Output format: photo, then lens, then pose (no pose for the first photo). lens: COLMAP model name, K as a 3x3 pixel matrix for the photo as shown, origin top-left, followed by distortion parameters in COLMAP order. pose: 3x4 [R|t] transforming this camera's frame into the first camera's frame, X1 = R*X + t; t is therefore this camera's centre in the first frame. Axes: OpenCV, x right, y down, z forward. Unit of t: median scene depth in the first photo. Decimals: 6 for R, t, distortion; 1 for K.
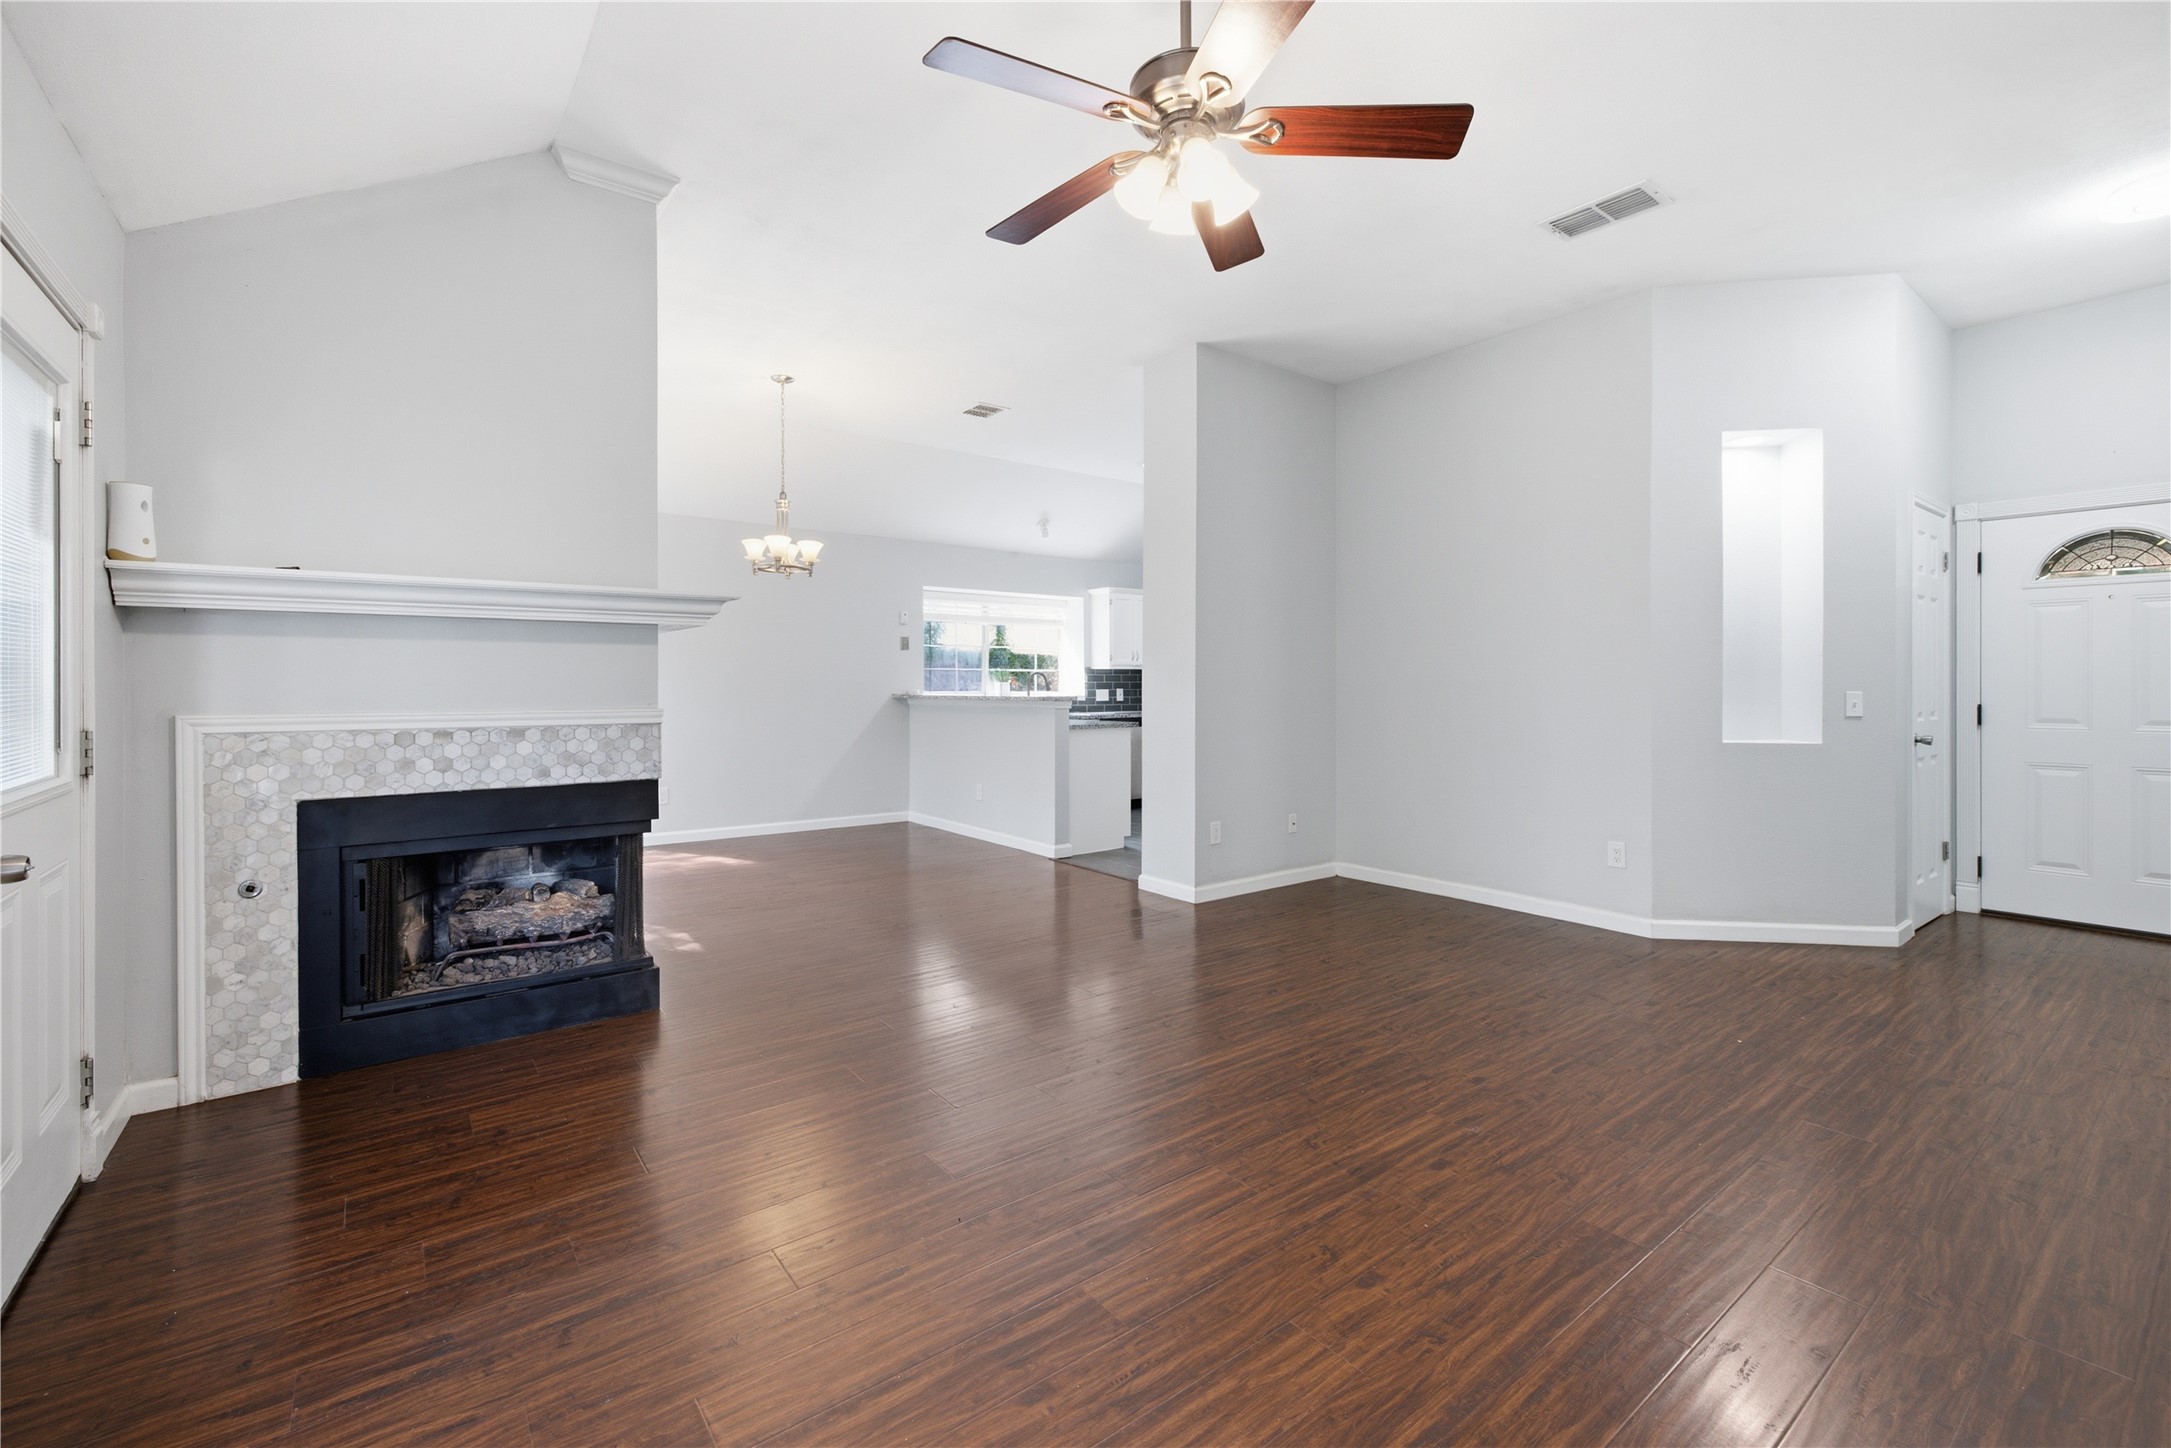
lens RADIAL K [[921.7, 0, 1078.5], [0, 921.7, 687.0], [0, 0, 1]] dist [0.004740, -0.000038]
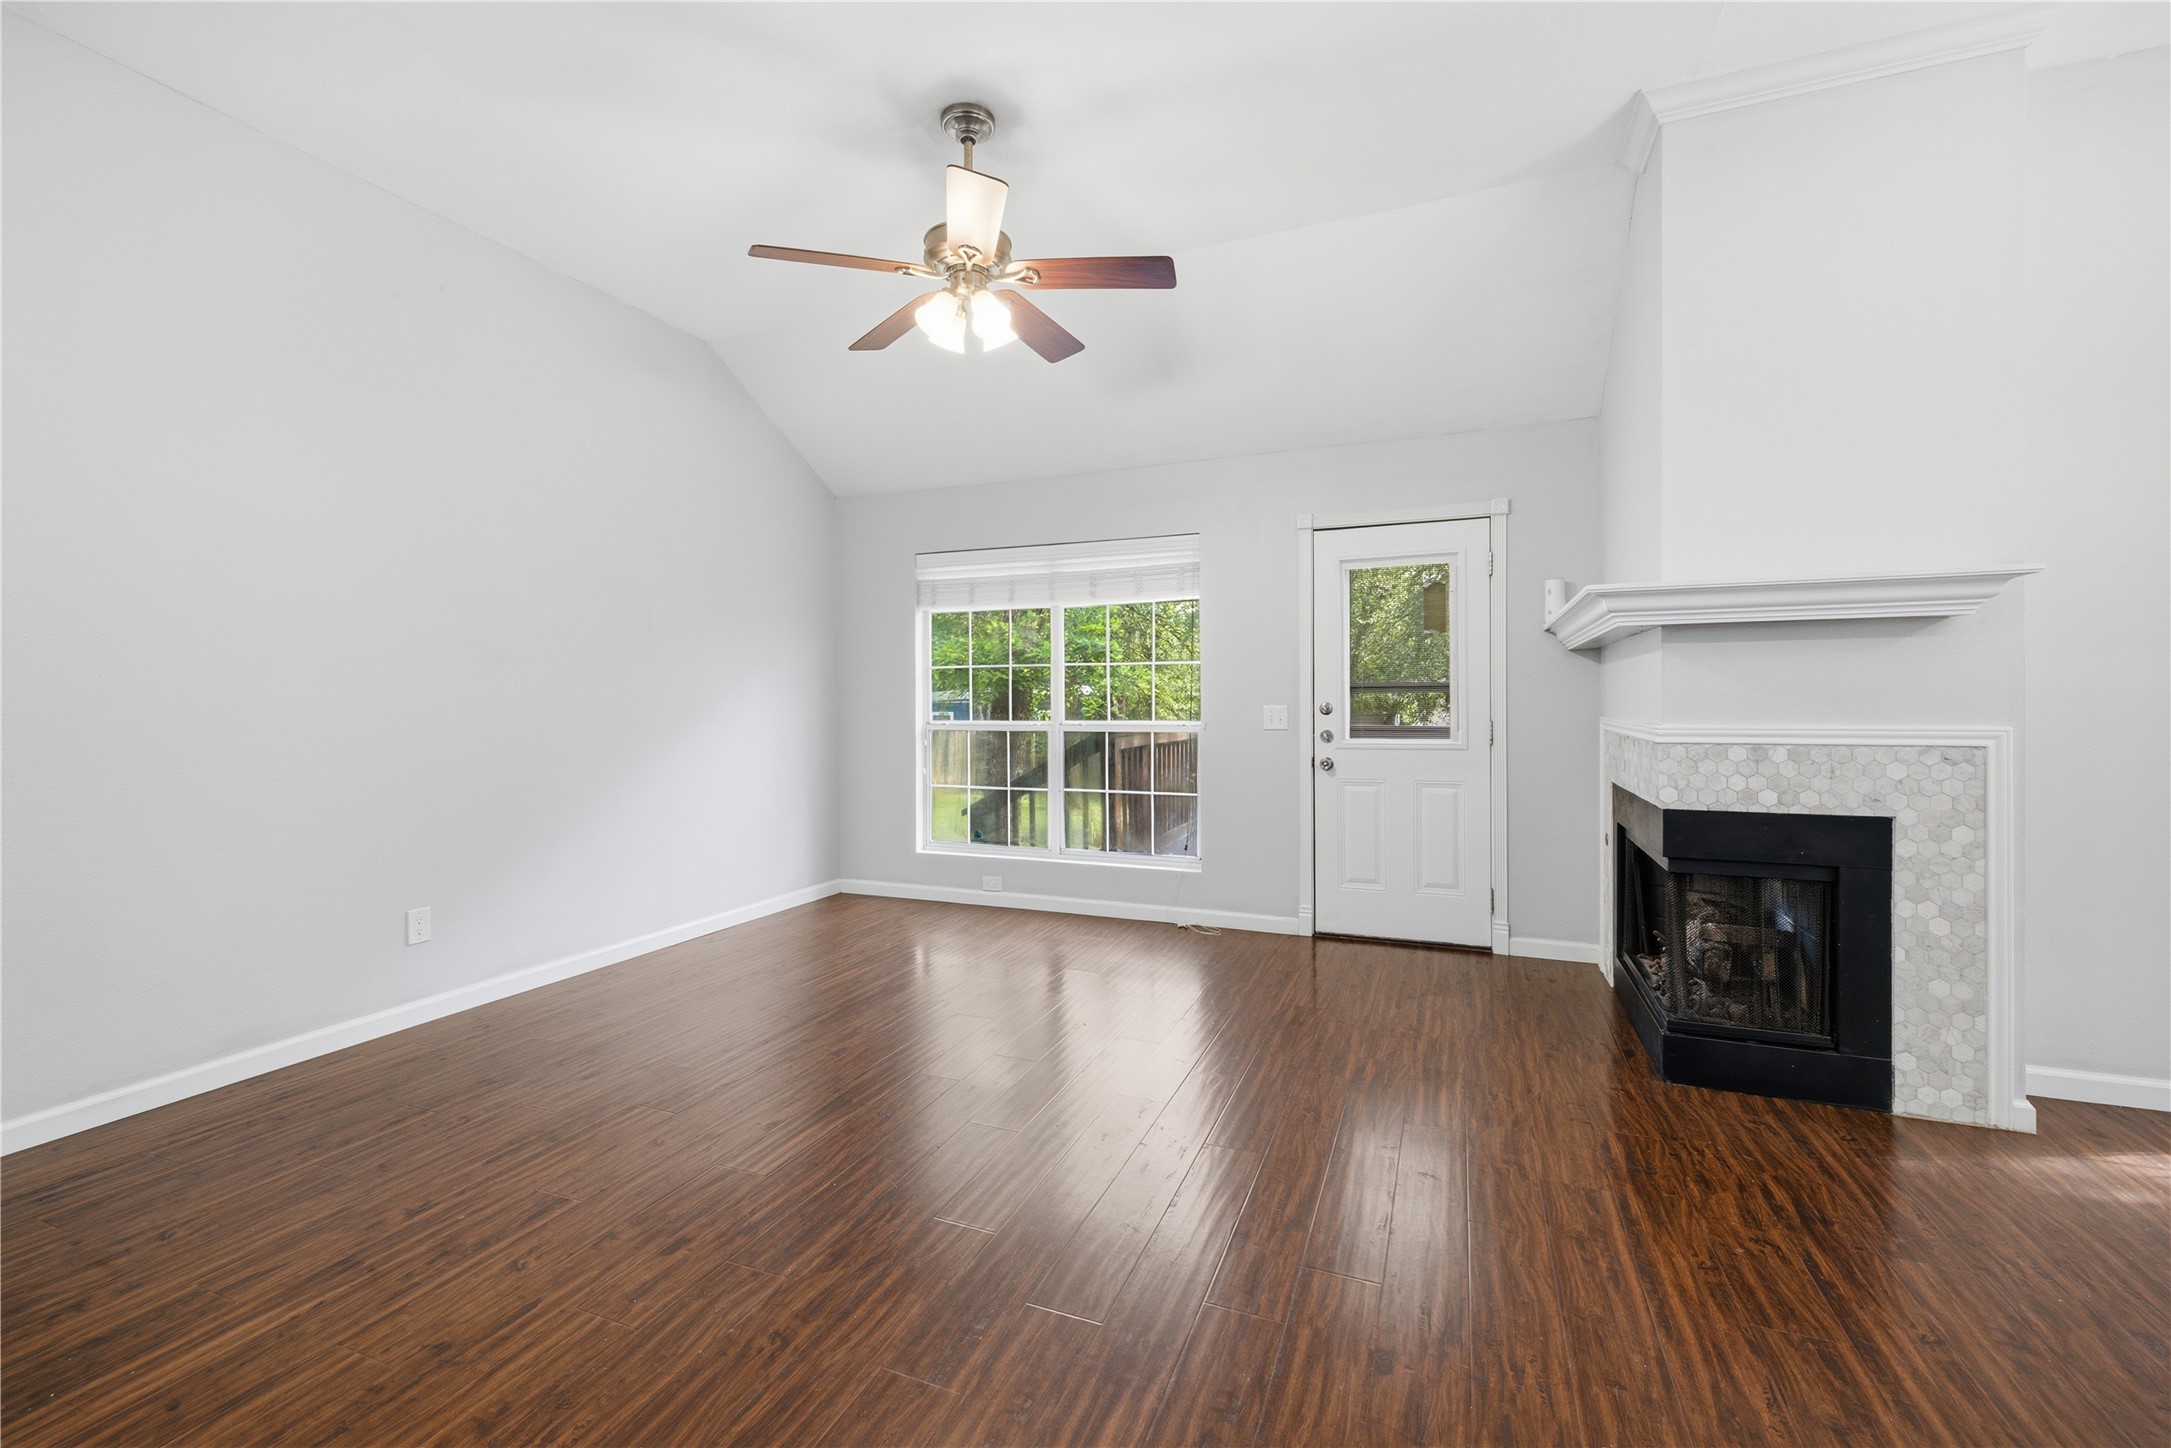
lens RADIAL K [[912.1, 0, 1080.1], [0, 912.1, 706.0], [0, 0, 1]] dist [0.002439, -0.000010]
pose [[-0.861129, 0.008543, -0.508314, 0.485320], [0.004097, 0.999943, 0.009864, -0.005612], [0.508369, 0.006412, -0.861115, 1.662659]]
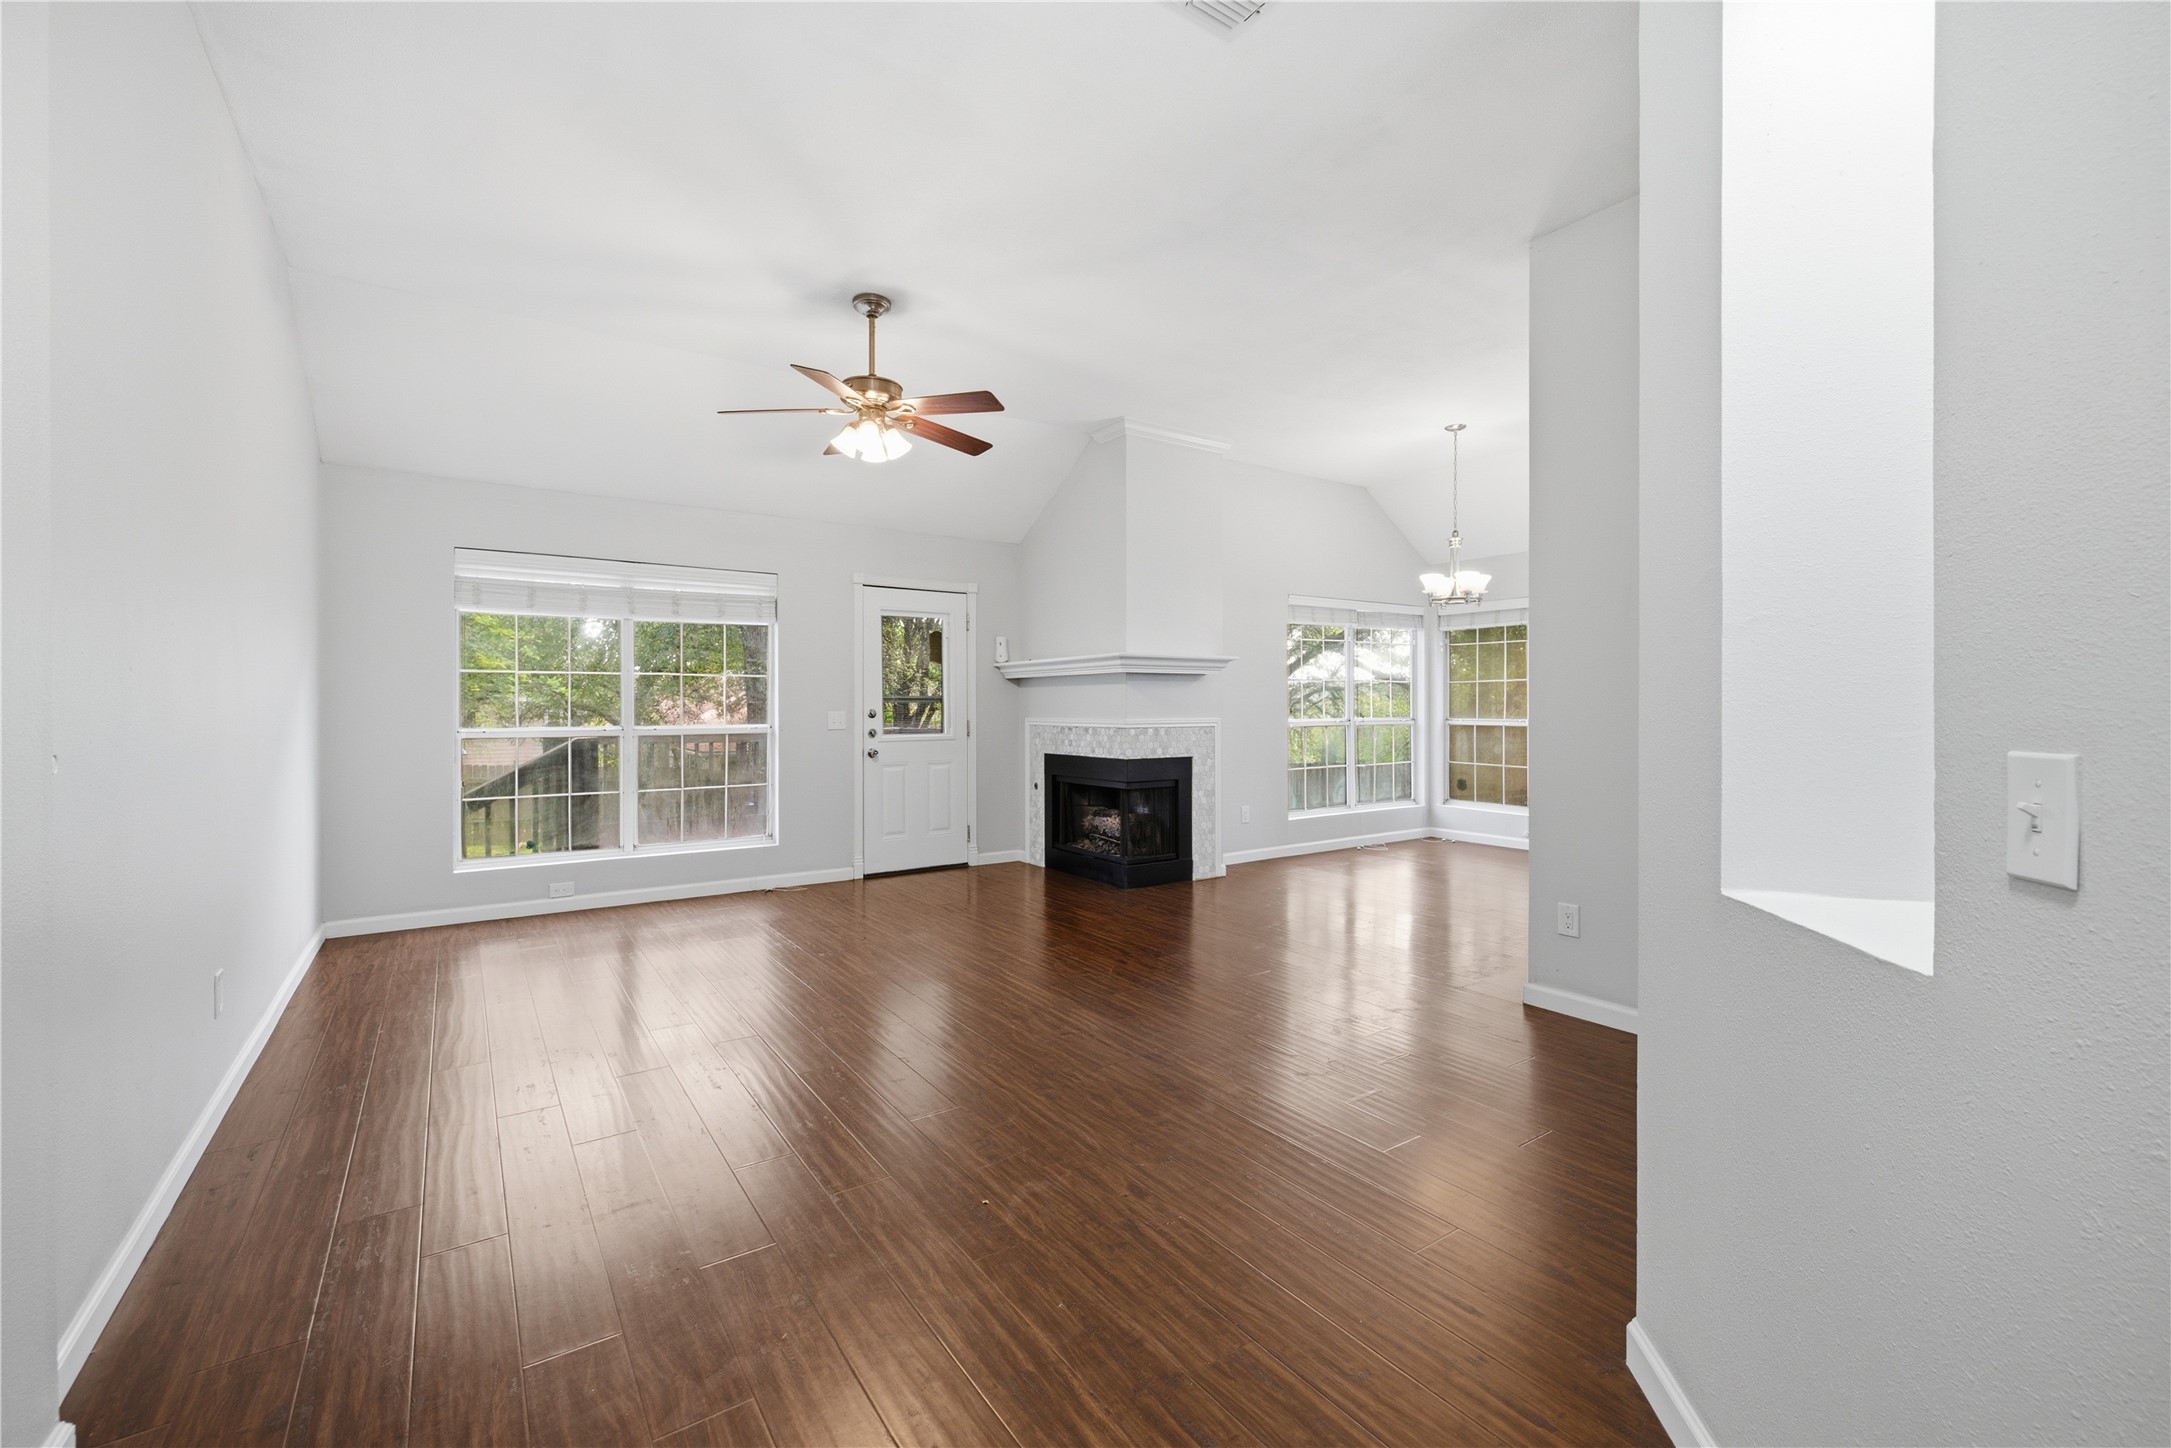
lens RADIAL K [[905.7, 0, 1082.8], [0, 905.7, 703.6], [0, 0, 1]] dist [0.025536, -0.000264]
pose [[-0.044706, -0.001289, -0.998999, 1.472284], [-0.001985, 0.999997, -0.001201, -0.006157], [0.998998, 0.001929, -0.044708, 1.142356]]
